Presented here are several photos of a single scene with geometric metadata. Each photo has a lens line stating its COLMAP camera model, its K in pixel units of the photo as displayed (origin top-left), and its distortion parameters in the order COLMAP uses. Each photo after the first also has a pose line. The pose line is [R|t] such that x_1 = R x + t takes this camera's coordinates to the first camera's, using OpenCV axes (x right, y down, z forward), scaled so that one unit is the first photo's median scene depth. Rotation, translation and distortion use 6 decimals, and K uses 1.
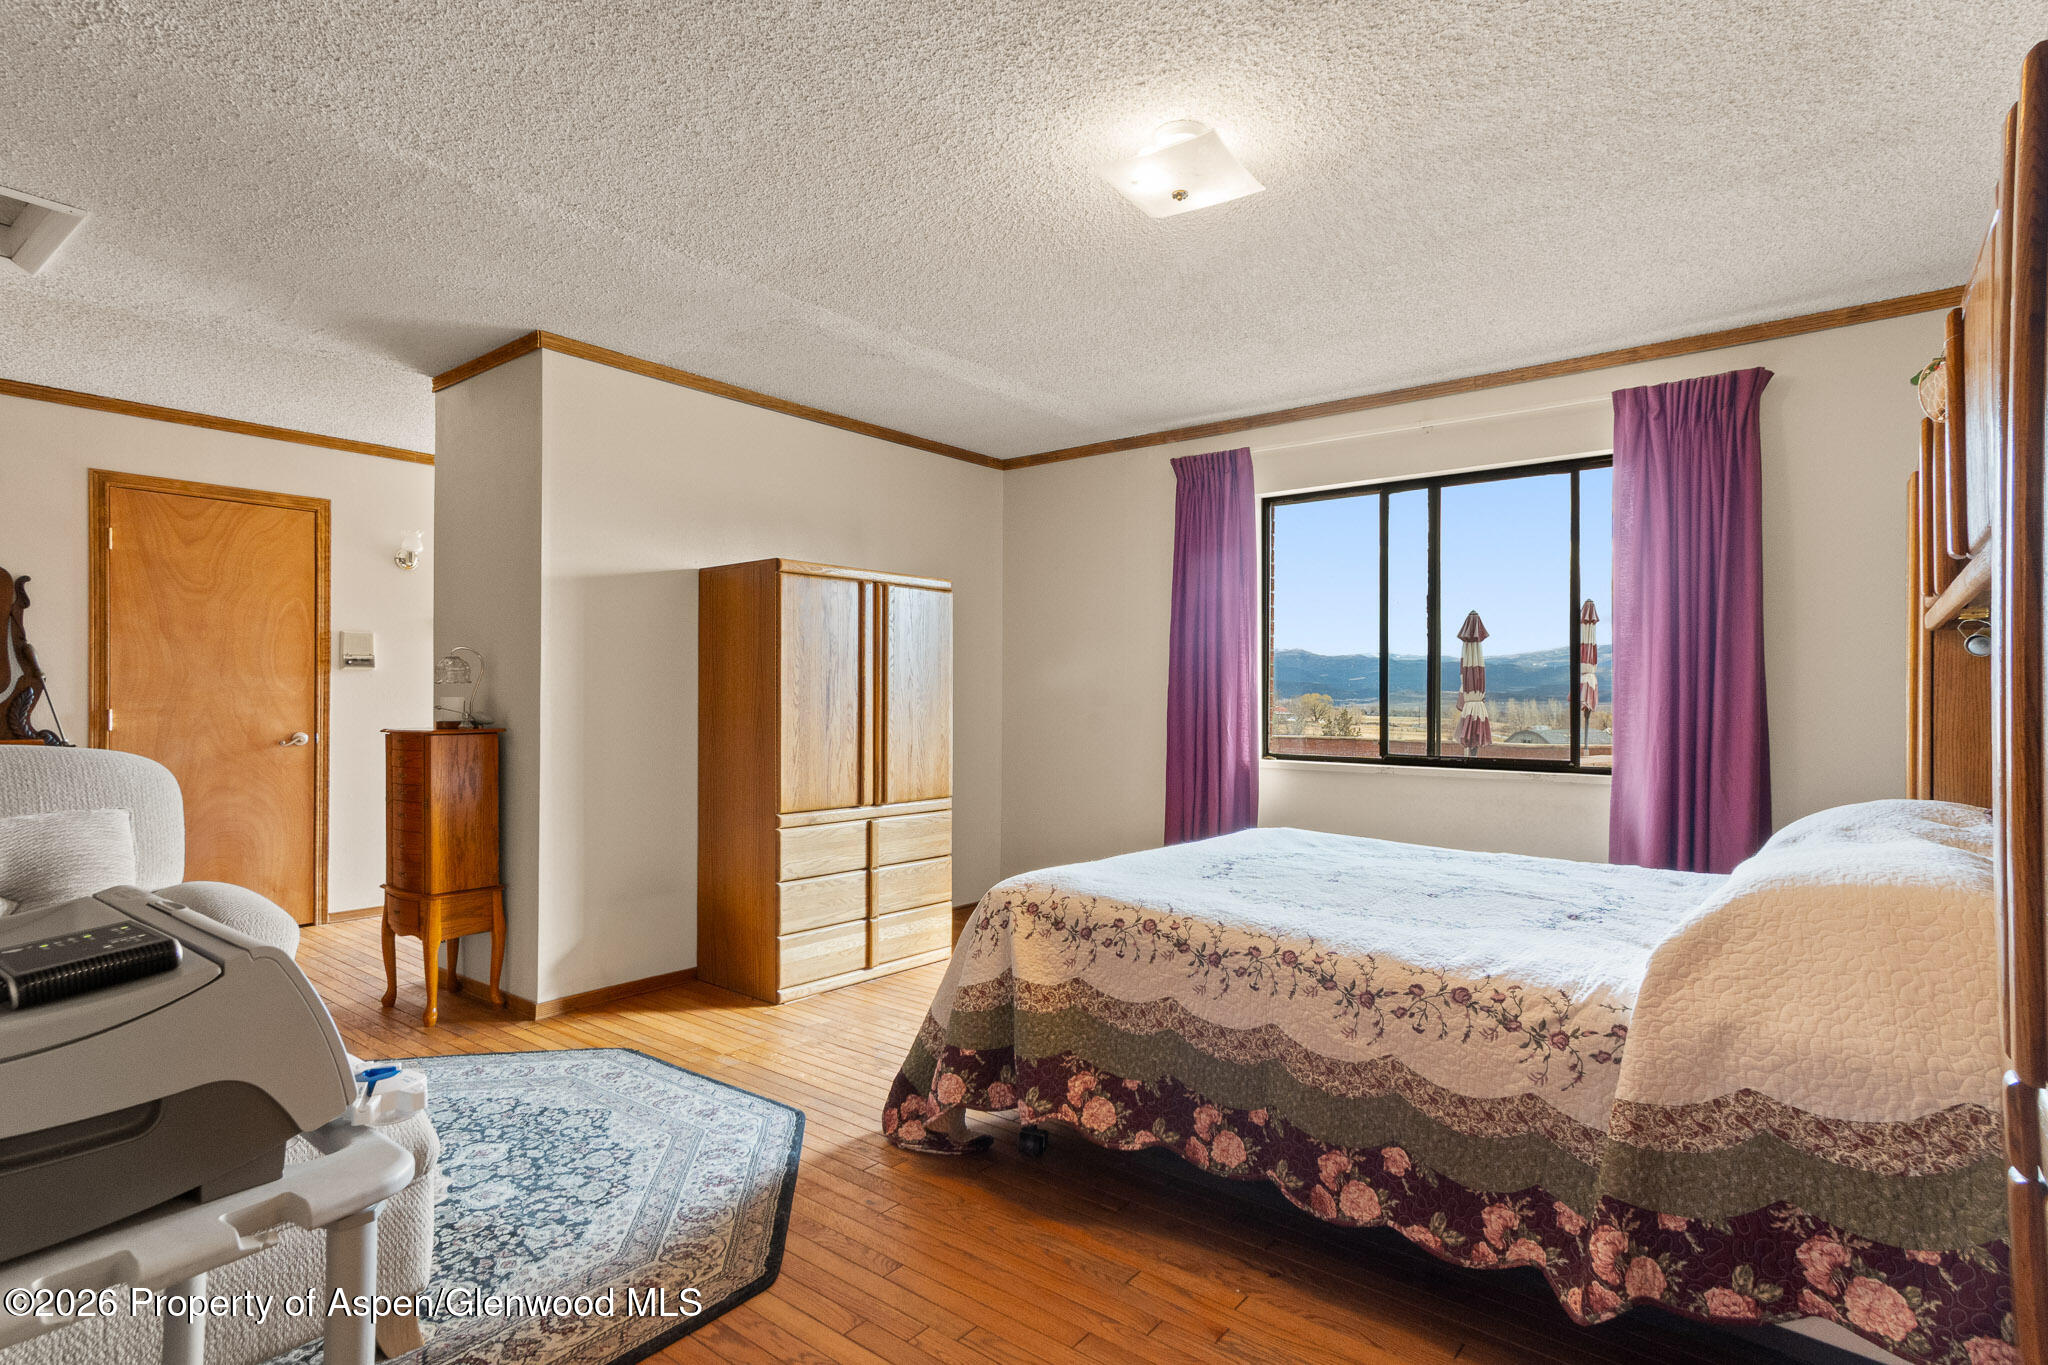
lens RADIAL K [[1086.9, 0, 1030.0], [0, 1086.9, 687.8], [0, 0, 1]] dist [0.033485, 0.000401]
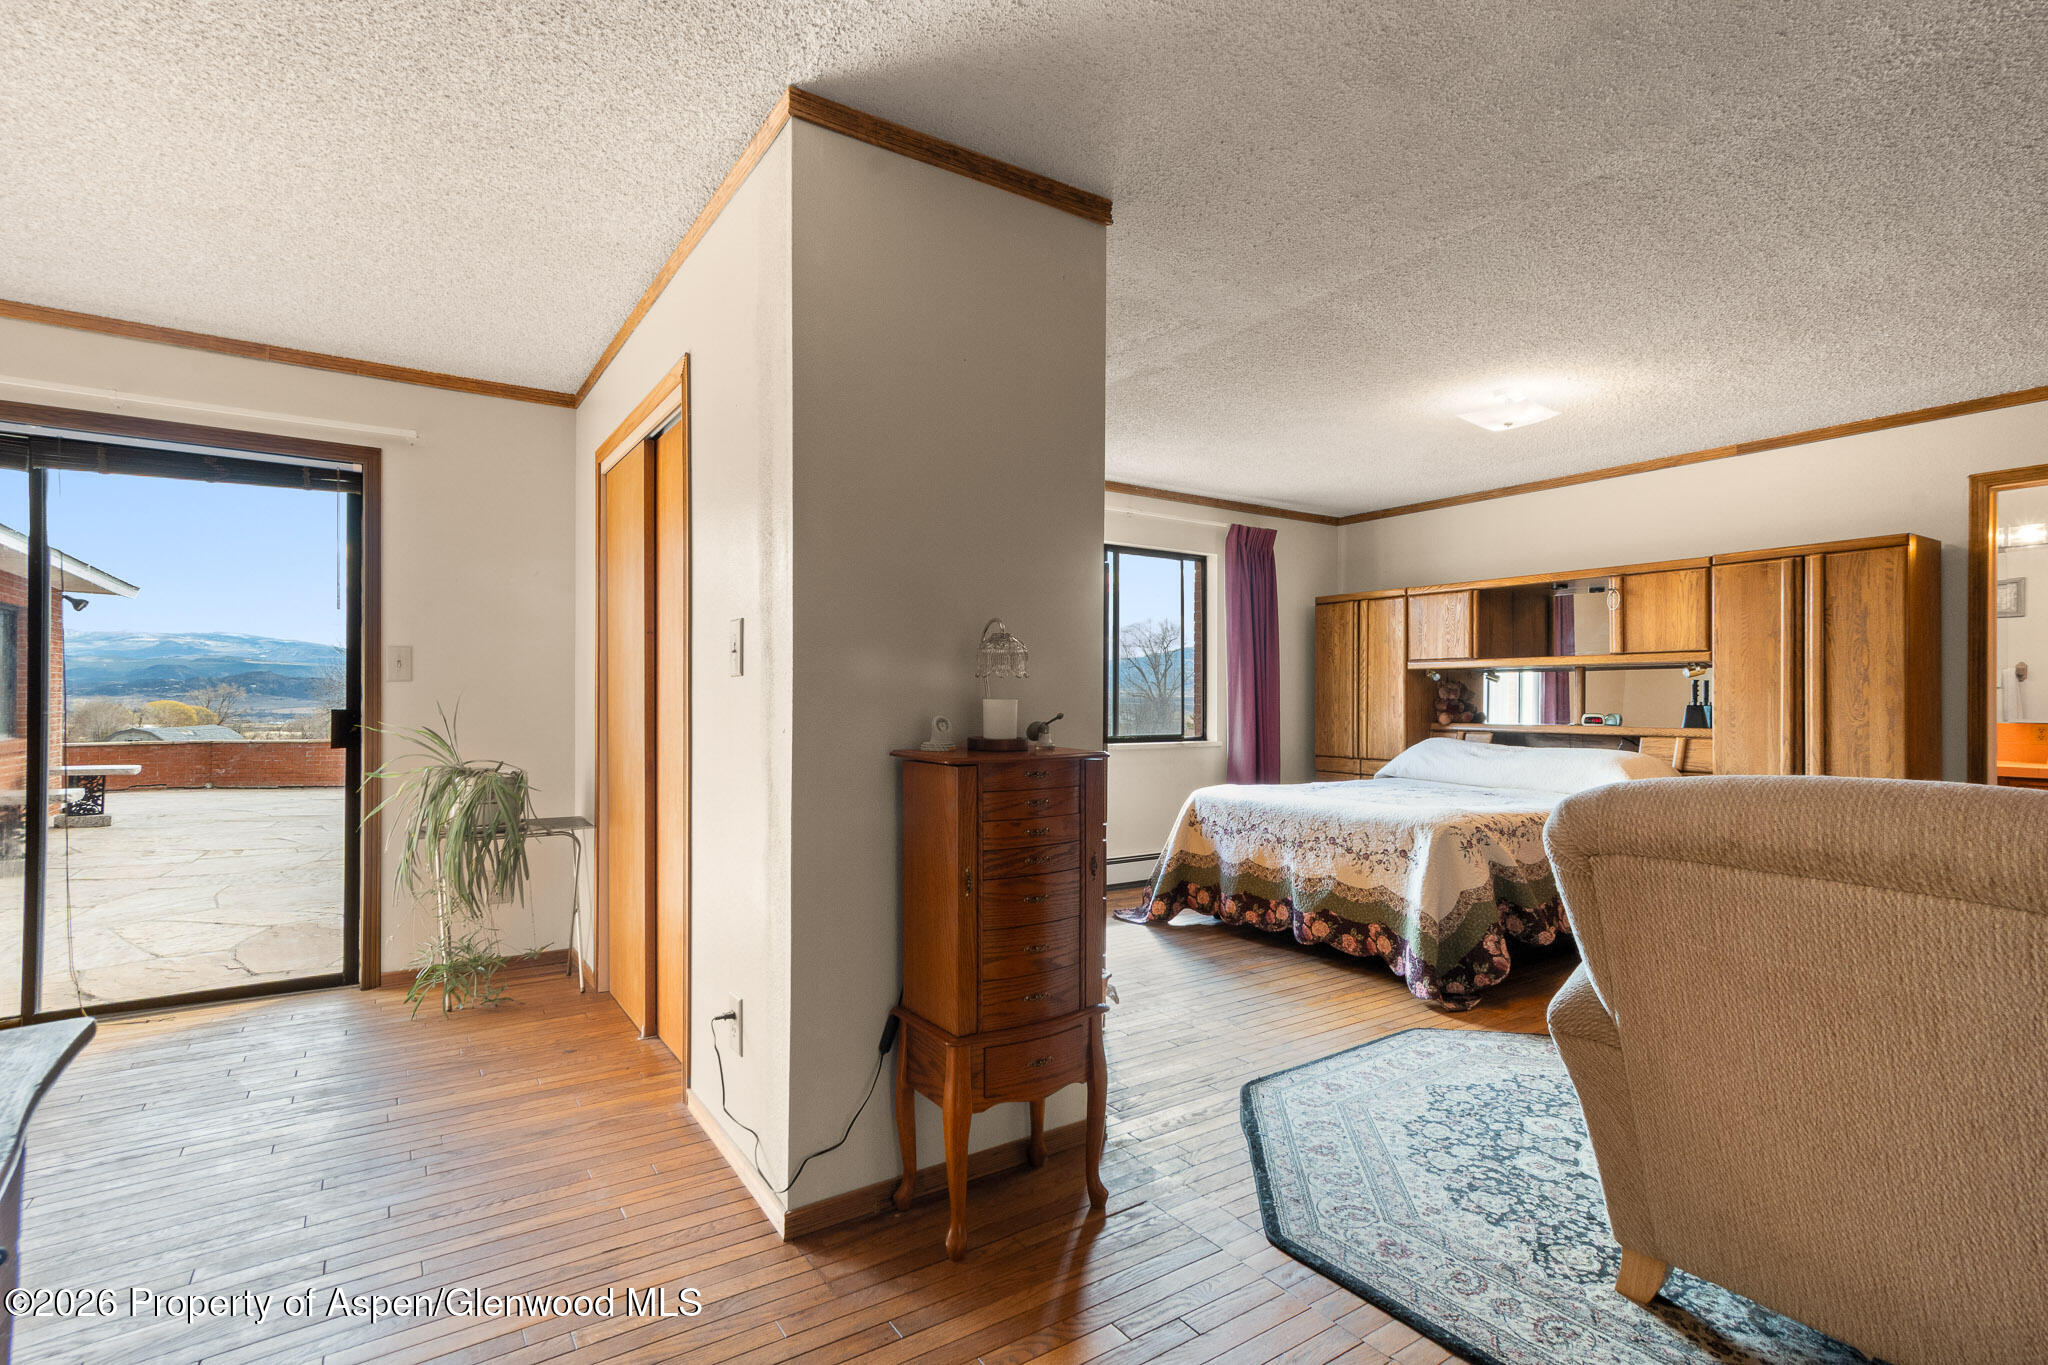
lens RADIAL K [[977.9, 0, 1029.2], [0, 977.9, 684.9], [0, 0, 1]] dist [0.001067, 0.000975]
pose [[0.280687, 0.000398, 0.959799, -1.332079], [-0.002786, 0.999996, 0.000400, -0.004895], [-0.959795, -0.002786, 0.280687, 1.046348]]
